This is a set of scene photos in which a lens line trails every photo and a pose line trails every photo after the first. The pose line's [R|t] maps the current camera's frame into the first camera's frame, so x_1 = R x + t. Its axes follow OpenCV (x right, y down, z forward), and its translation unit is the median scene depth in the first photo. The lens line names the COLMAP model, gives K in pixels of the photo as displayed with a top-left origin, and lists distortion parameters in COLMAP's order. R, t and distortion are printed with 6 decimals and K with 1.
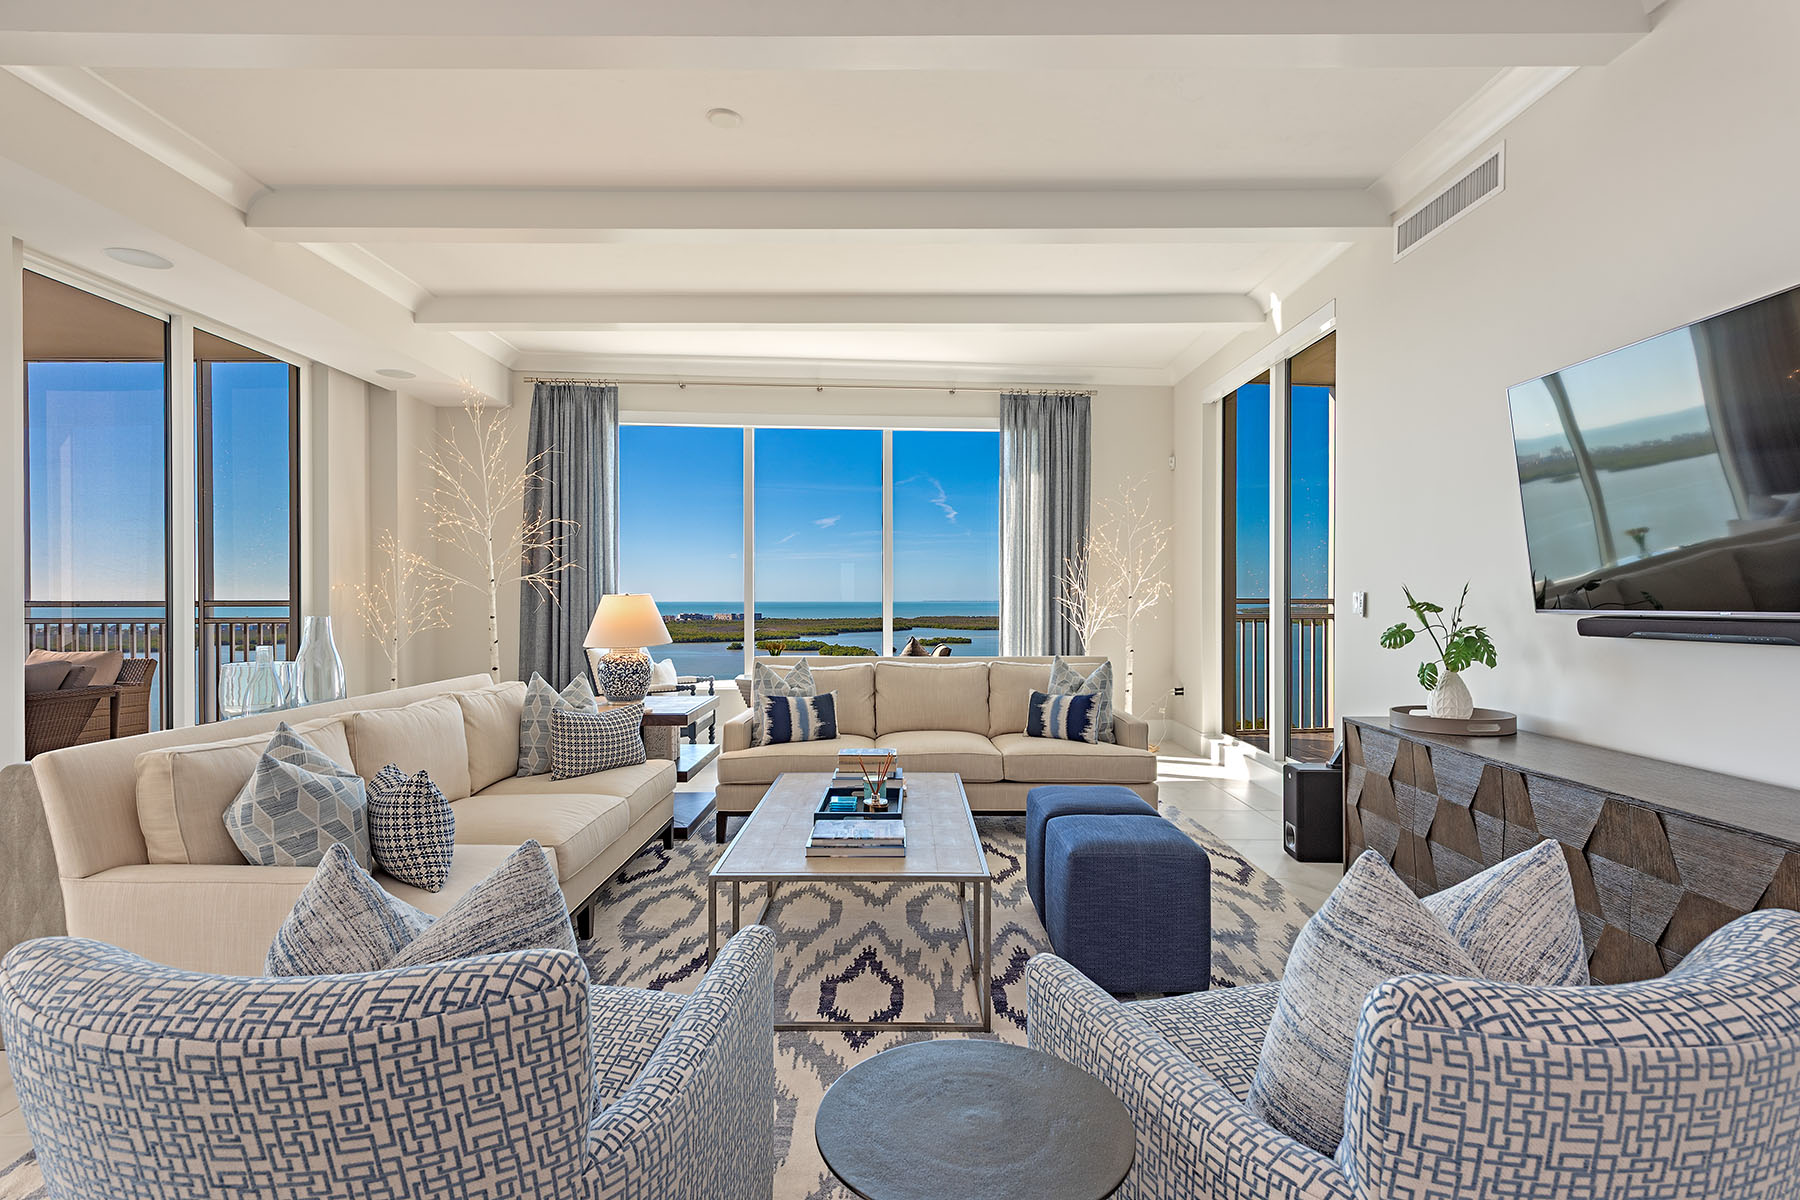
lens RADIAL K [[915.4, 0, 900.0], [0, 915.4, 600.0], [0, 0, 1]] dist [0.123723, -0.000079]
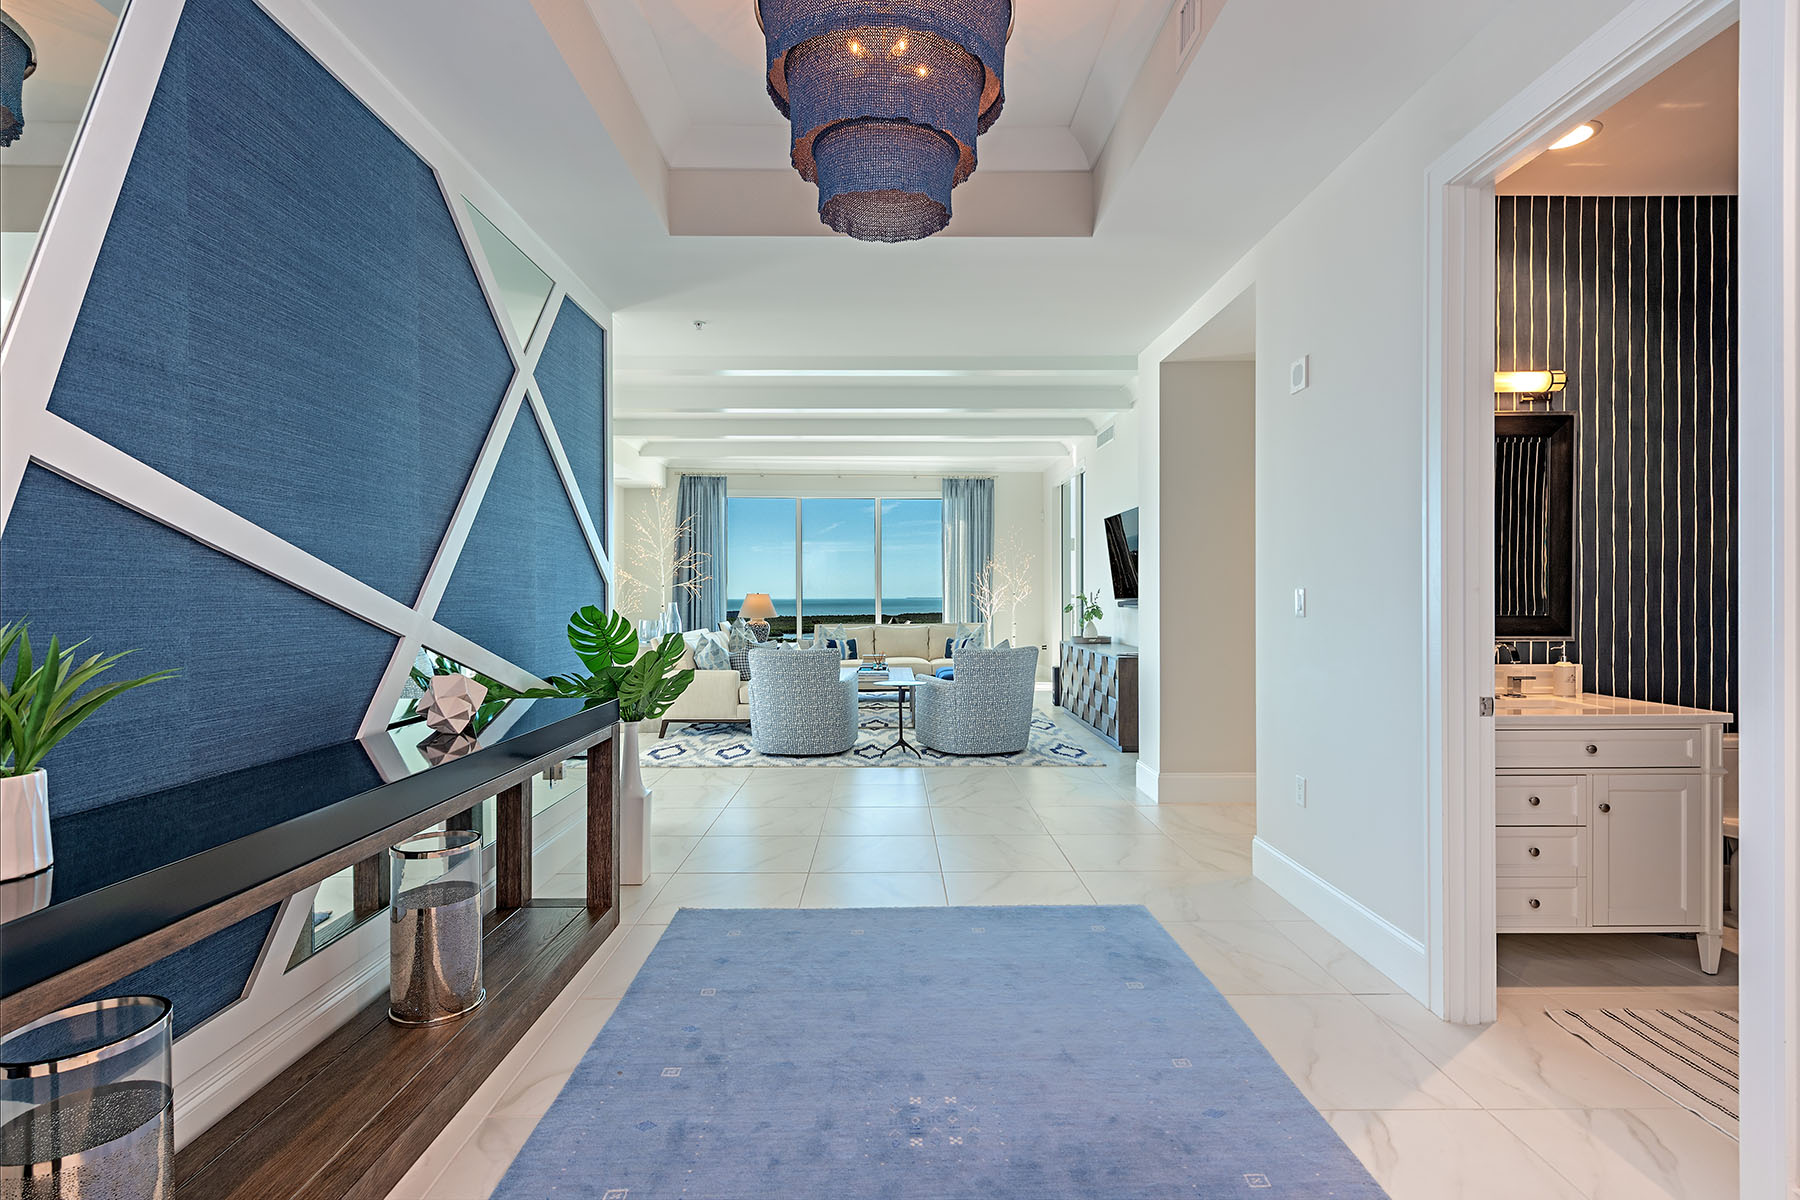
lens RADIAL K [[863.2, 0, 900.0], [0, 863.2, 600.0], [0, 0, 1]] dist [0.018778, -0.000353]
pose [[0.999676, 0.000284, 0.025433, -0.013712], [-0.000265, 1.000000, -0.000762, 0.008300], [-0.025433, 0.000755, 0.999676, -0.708054]]
